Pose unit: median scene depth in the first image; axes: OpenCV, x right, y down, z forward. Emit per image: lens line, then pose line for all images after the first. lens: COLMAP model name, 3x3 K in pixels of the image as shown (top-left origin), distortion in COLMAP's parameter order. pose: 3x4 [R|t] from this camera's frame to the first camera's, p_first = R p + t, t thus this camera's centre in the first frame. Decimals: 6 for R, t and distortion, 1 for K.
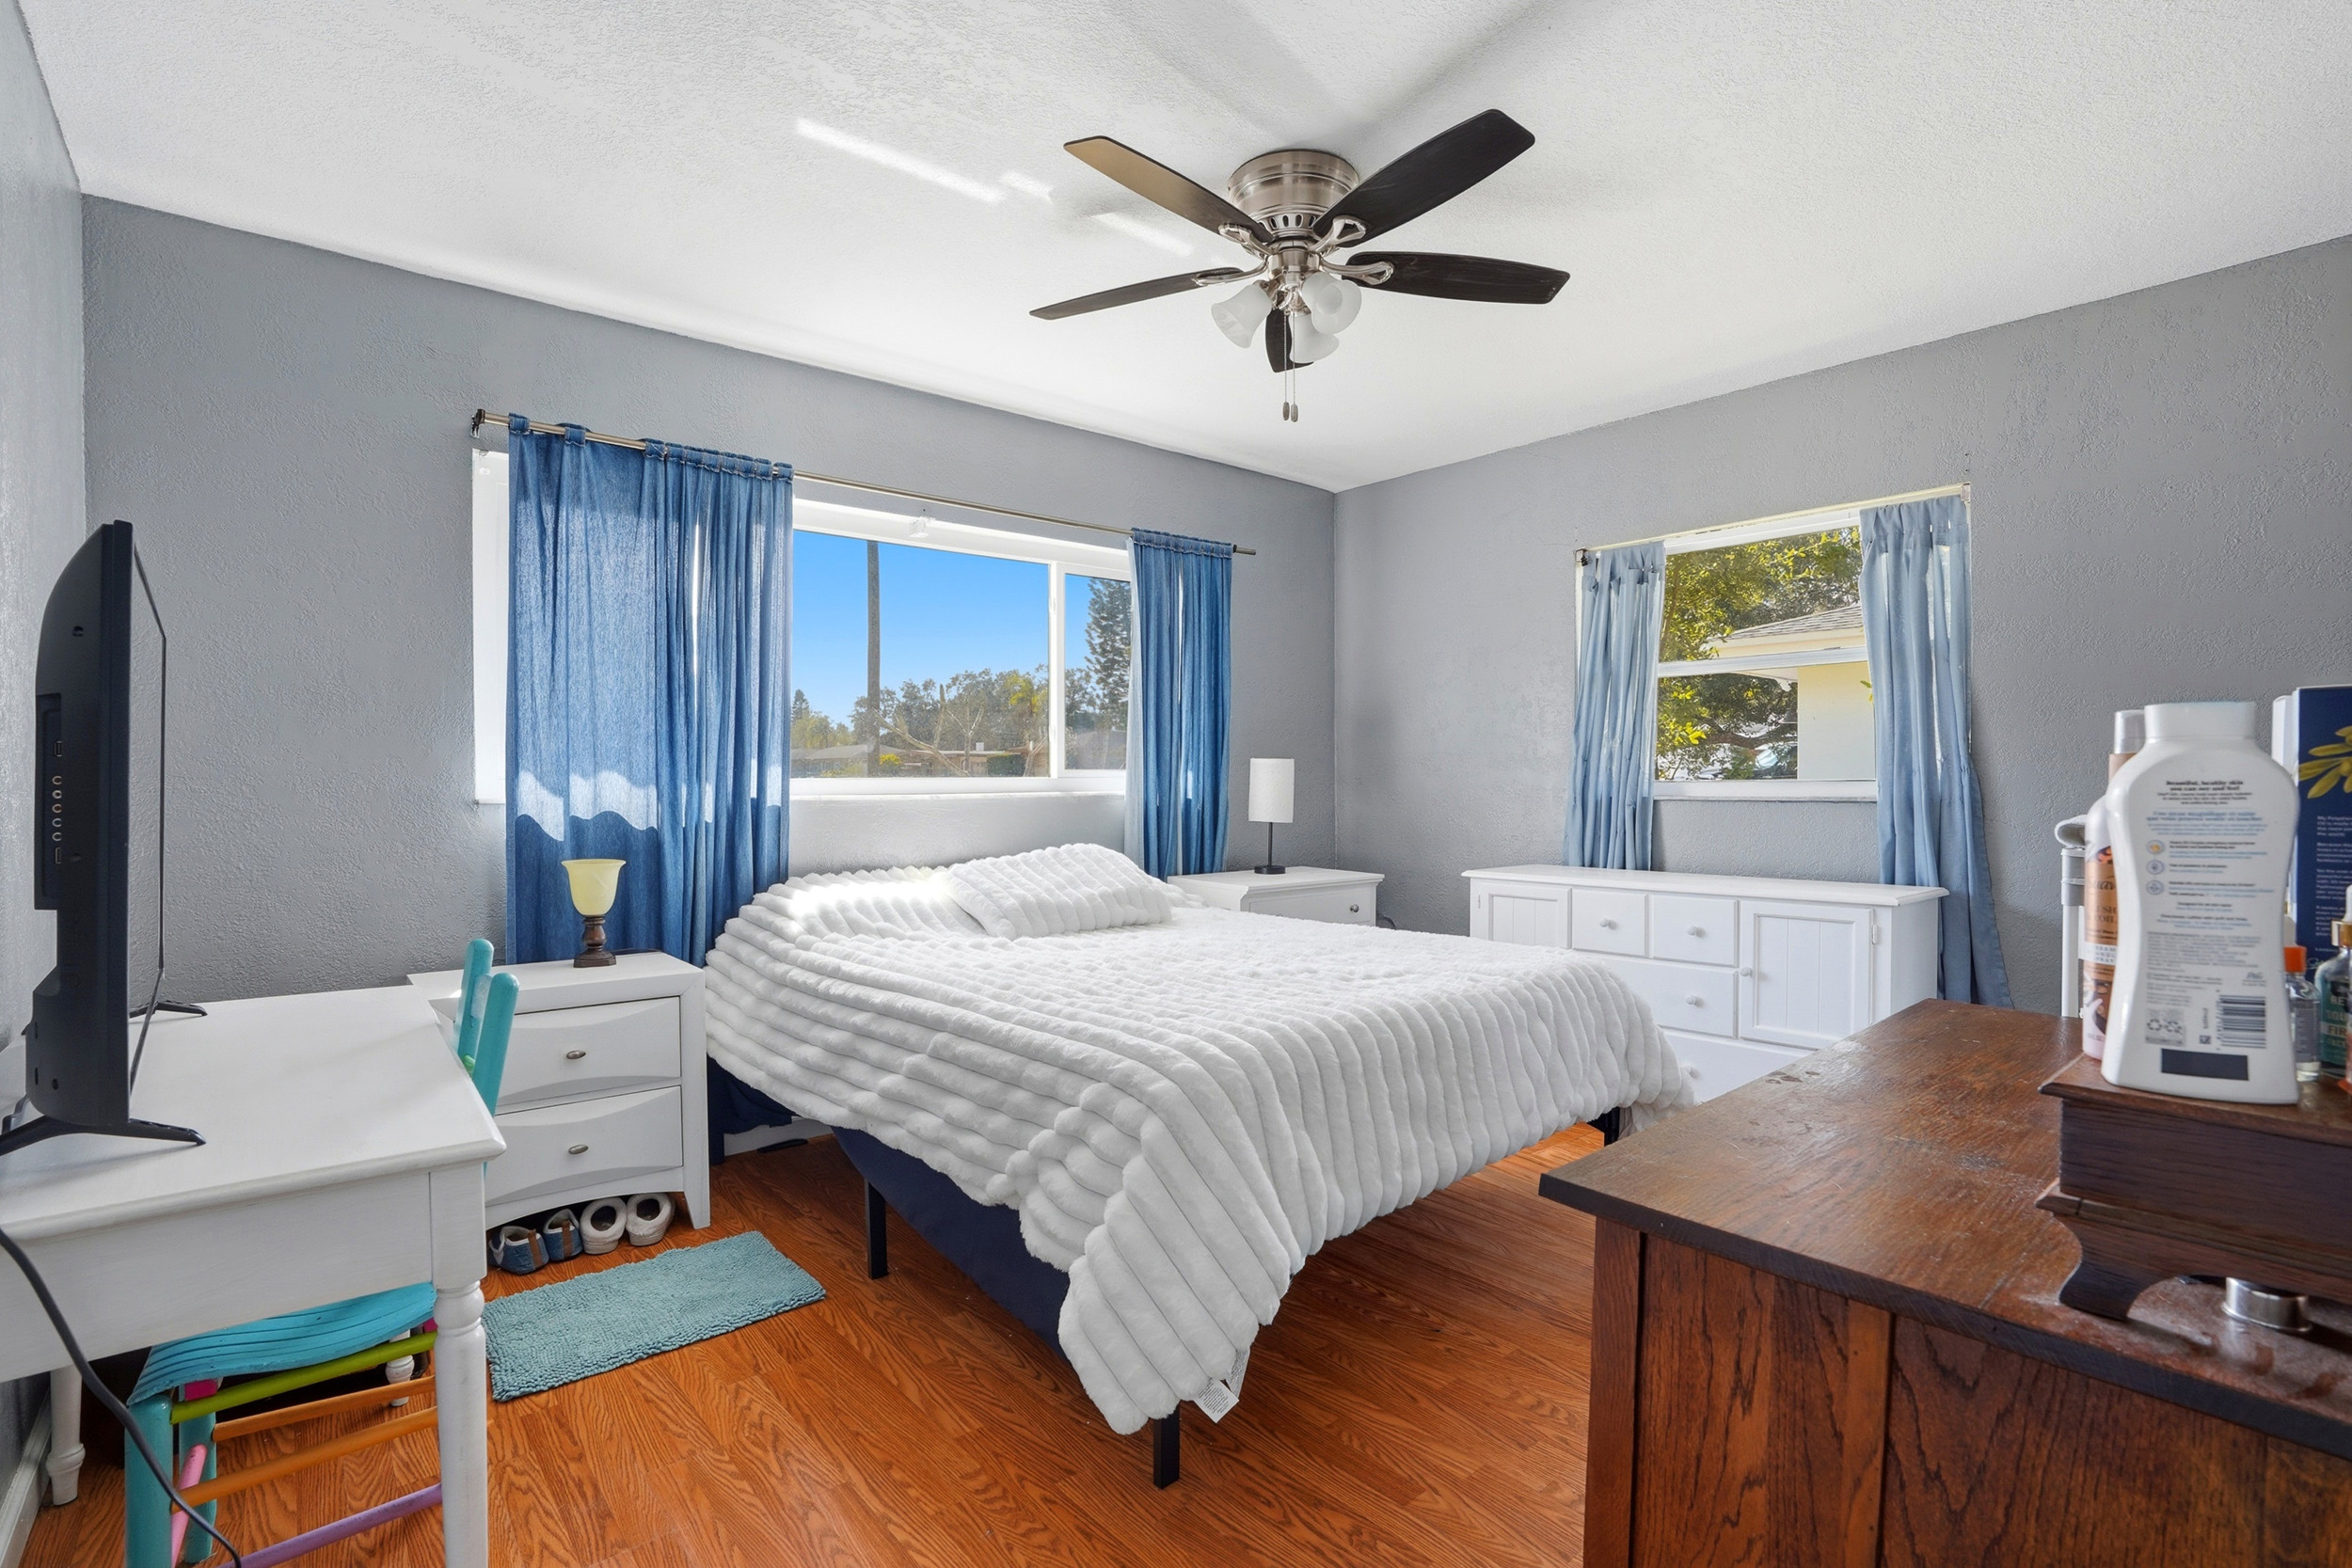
lens RADIAL K [[1126.9, 0, 1177.4], [0, 1126.9, 798.6], [0, 0, 1]] dist [-0.069923, 0.028222]
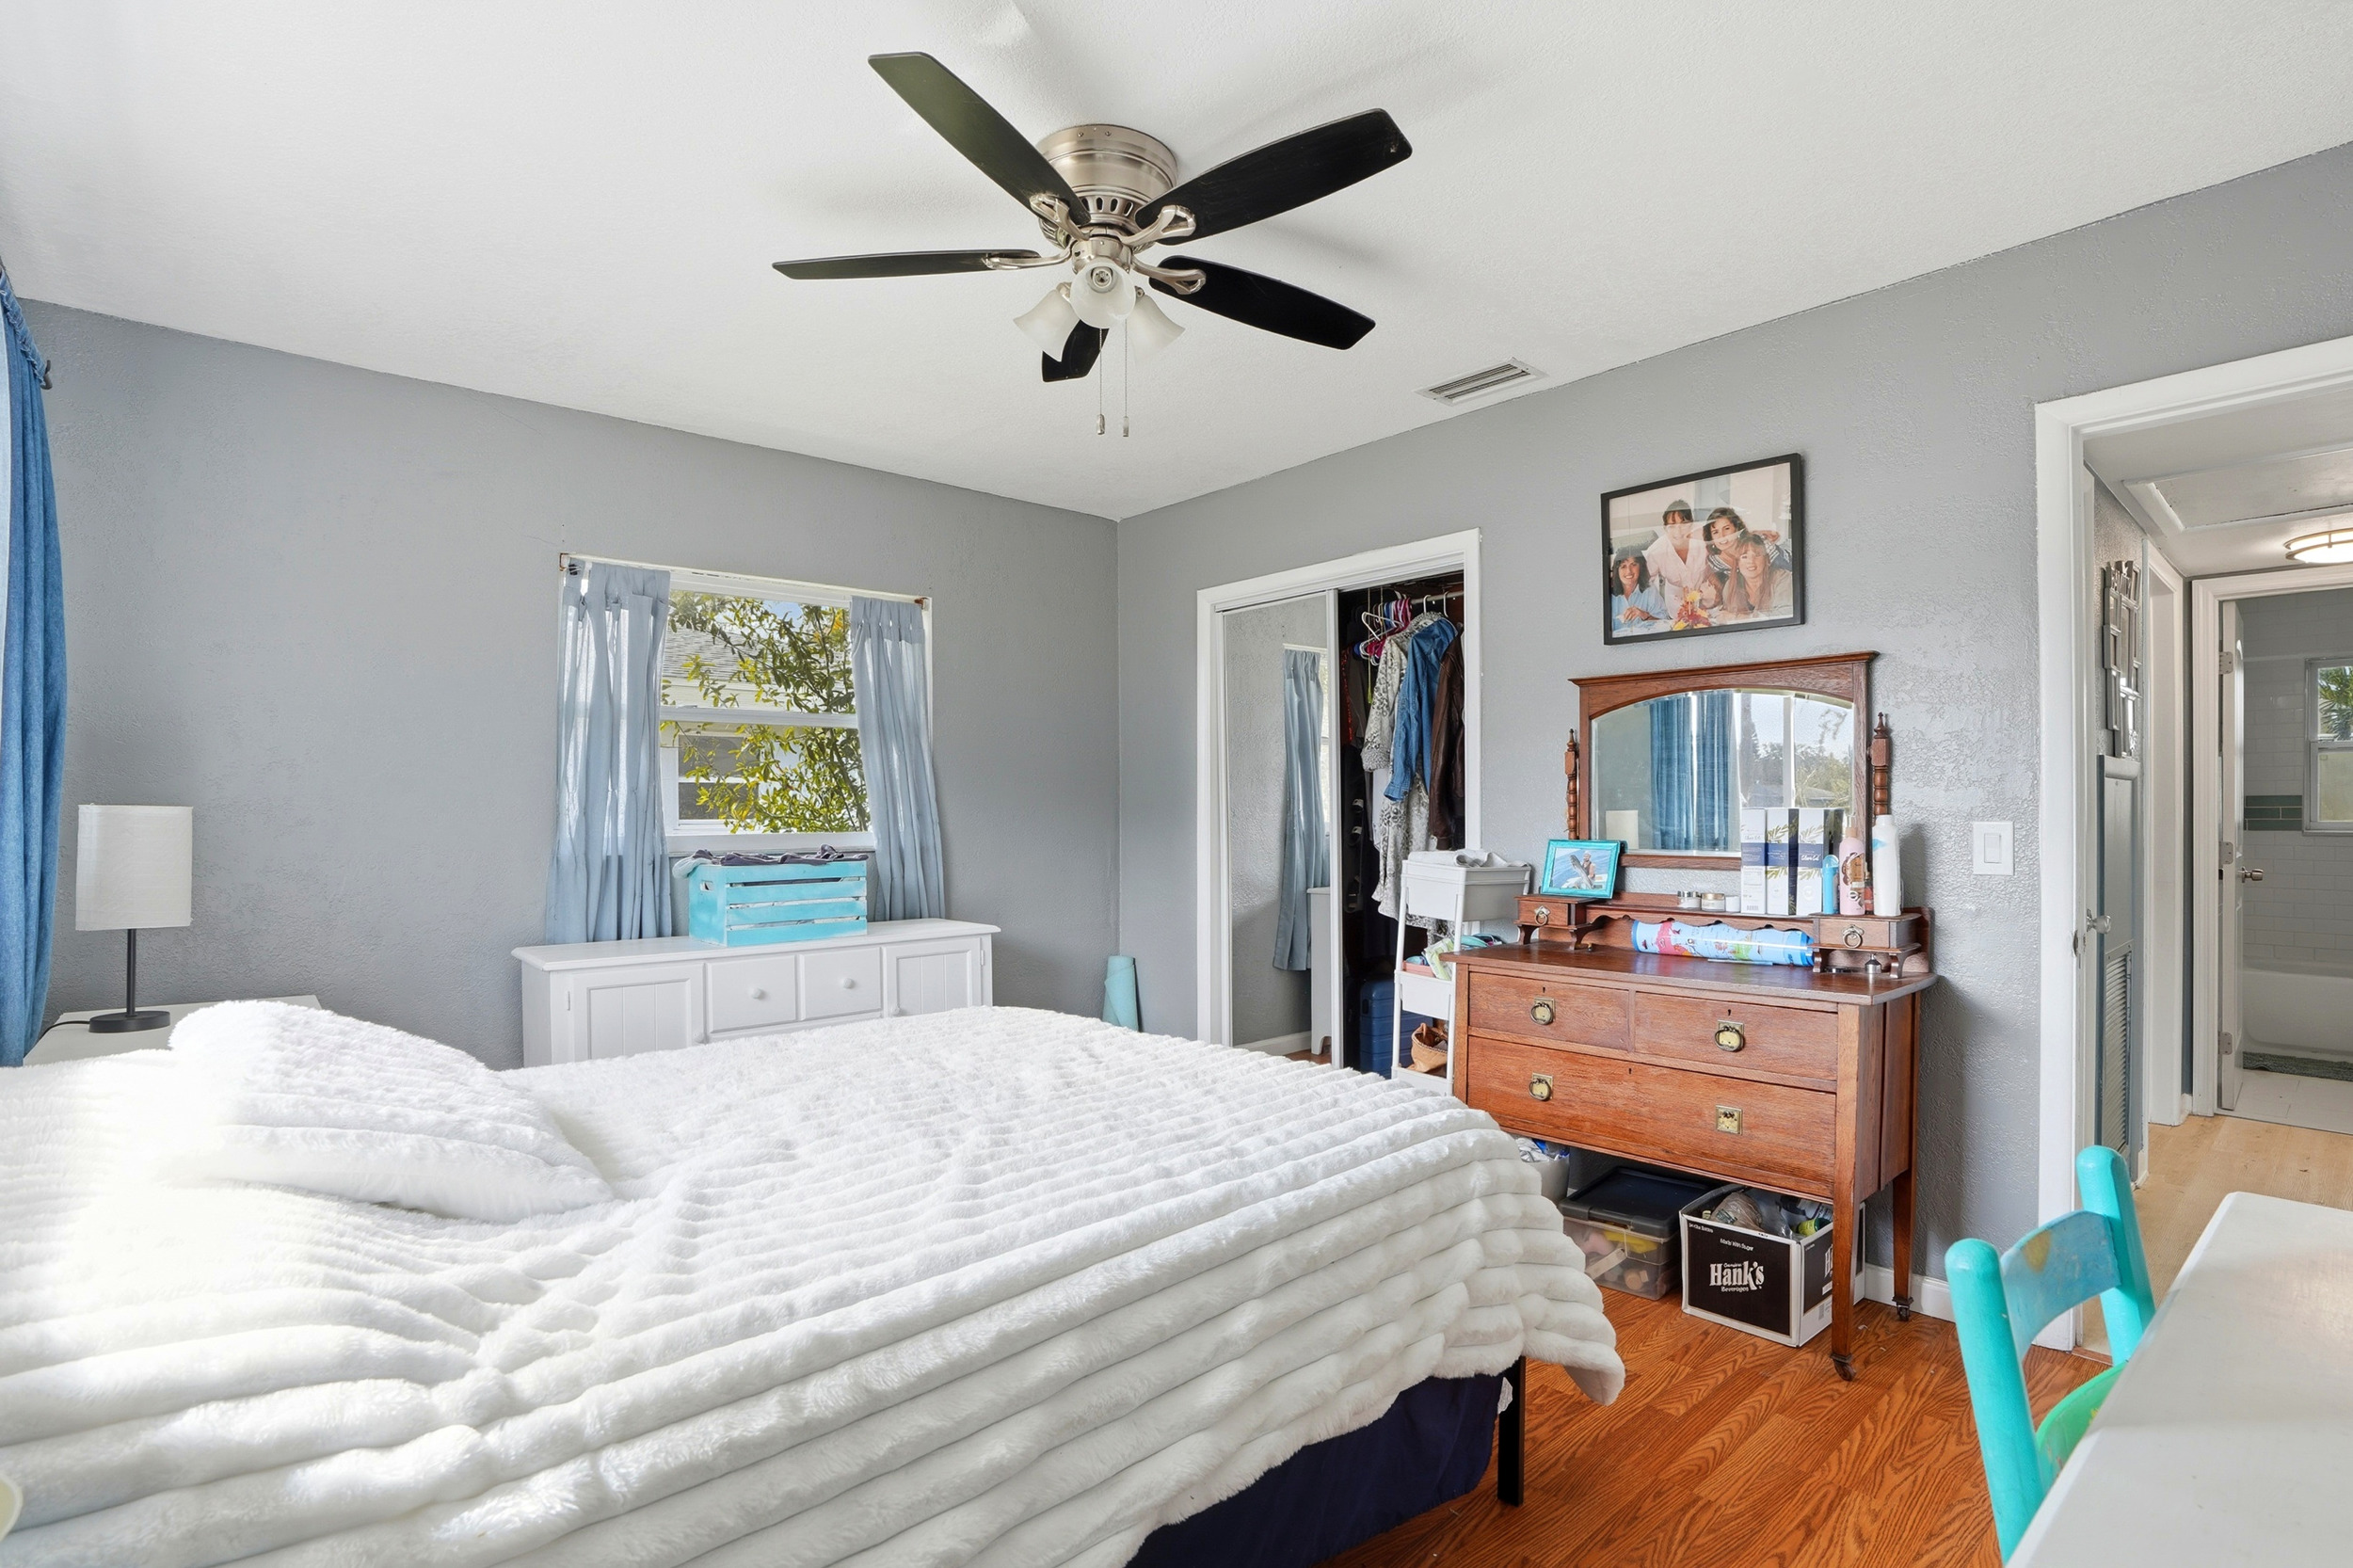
lens RADIAL K [[1127.5, 0, 1177.9], [0, 1127.5, 798.6], [0, 0, 1]] dist [-0.069923, 0.028222]
pose [[-0.030753, 0.017584, 0.999372, -0.783699], [0.019890, 0.999658, -0.016977, -0.036478], [-0.999329, 0.019356, -0.031092, 0.979834]]
